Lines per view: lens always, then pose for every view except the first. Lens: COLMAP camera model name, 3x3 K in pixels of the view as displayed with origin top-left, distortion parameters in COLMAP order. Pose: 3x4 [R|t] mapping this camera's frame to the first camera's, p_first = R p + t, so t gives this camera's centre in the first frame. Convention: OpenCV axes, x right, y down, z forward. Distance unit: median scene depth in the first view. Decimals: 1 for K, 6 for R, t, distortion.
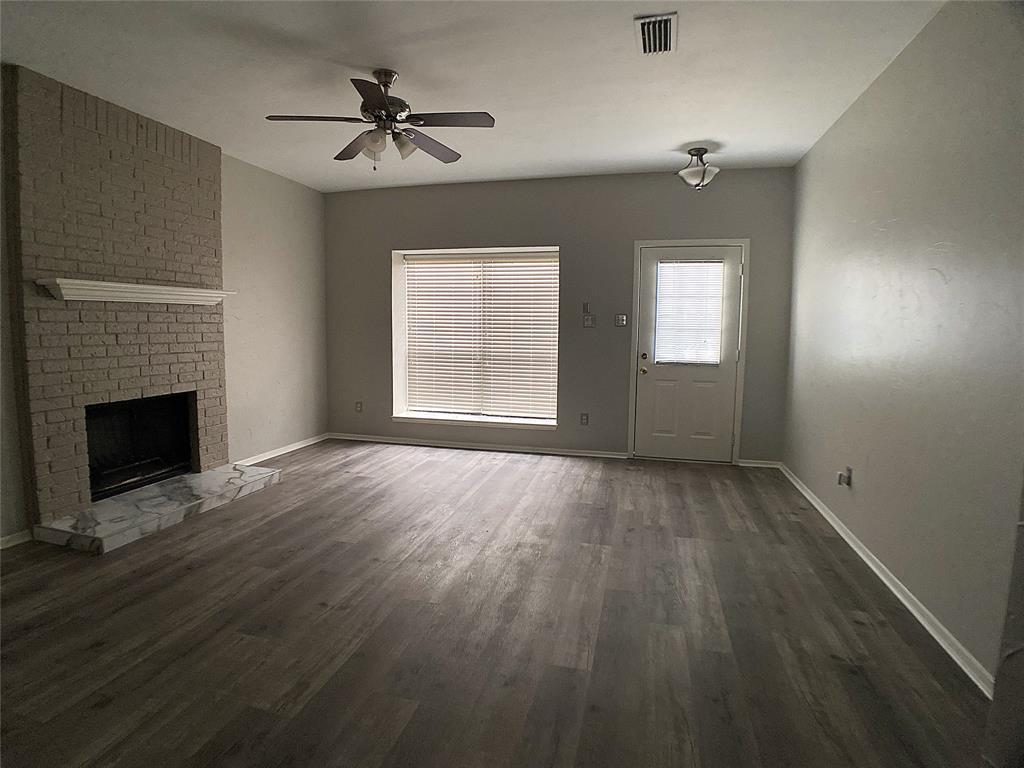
lens RADIAL K [[540.5, 0, 512.0], [0, 540.5, 384.0], [0, 0, 1]] dist [-0.089028, 0.013810]
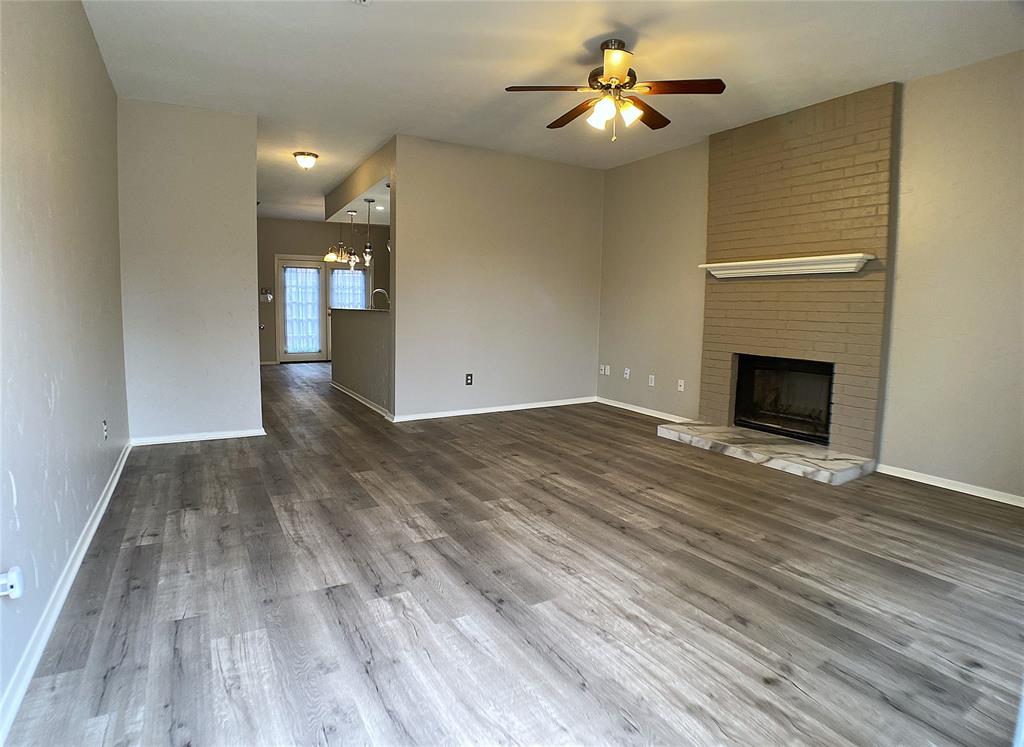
lens RADIAL K [[542.6, 0, 512.0], [0, 542.6, 373.5], [0, 0, 1]] dist [-0.048028, -0.000552]
pose [[-0.712249, 0.066958, -0.698726, 0.592098], [-0.092019, 0.977942, 0.187515, -0.114917], [0.695869, 0.197853, -0.690377, 1.494945]]
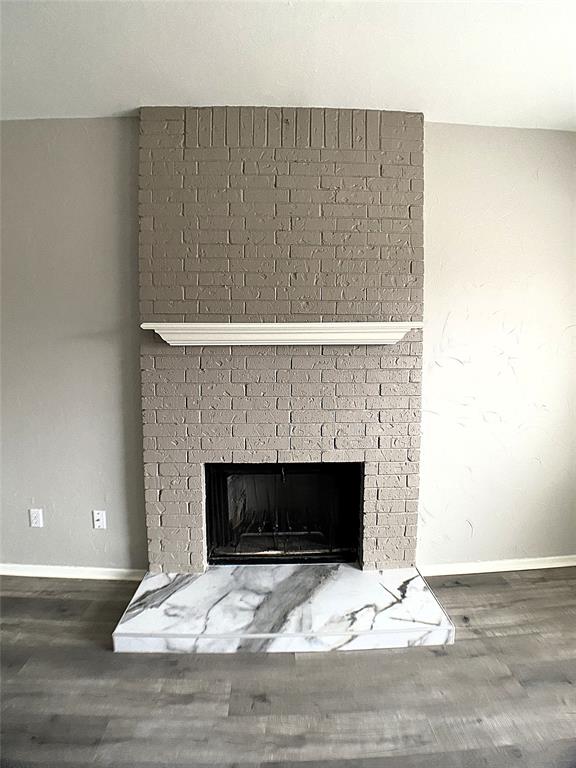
lens RADIAL K [[405.4, 0, 292.0], [0, 405.4, 372.0], [0, 0, 1]] dist [-0.089028, 0.013810]
pose [[0.273594, 0.061273, -0.959892, -0.121046], [-0.095457, 0.994772, 0.036292, -0.144005], [0.957097, 0.081699, 0.278012, 0.871675]]
